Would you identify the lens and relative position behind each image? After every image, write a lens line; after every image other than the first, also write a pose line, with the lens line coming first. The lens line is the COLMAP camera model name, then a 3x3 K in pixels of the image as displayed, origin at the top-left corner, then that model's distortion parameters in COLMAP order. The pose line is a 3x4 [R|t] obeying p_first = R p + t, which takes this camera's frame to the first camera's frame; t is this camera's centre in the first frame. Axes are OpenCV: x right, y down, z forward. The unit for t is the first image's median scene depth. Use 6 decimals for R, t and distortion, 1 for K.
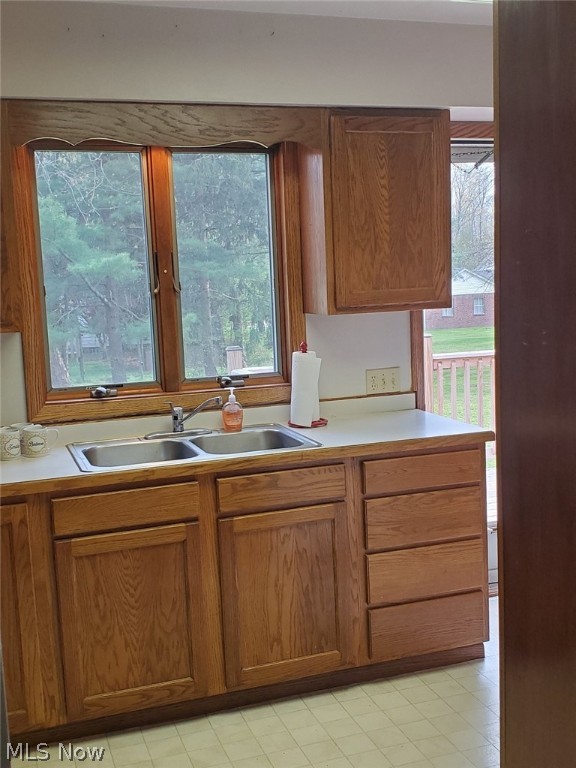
lens RADIAL K [[902.6, 0, 288.0], [0, 902.6, 384.0], [0, 0, 1]] dist [0.205472, -0.779626]
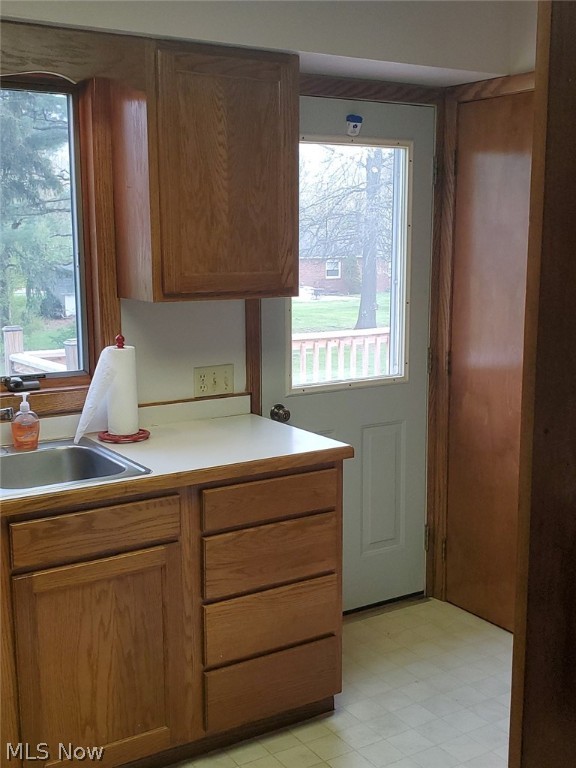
lens RADIAL K [[902.6, 0, 288.0], [0, 902.6, 384.0], [0, 0, 1]] dist [0.205472, -0.779626]
pose [[0.969334, 0.001757, 0.245740, -0.039087], [-0.009915, 0.999440, 0.031963, -0.033114], [-0.245546, -0.033419, 0.968809, 0.208795]]
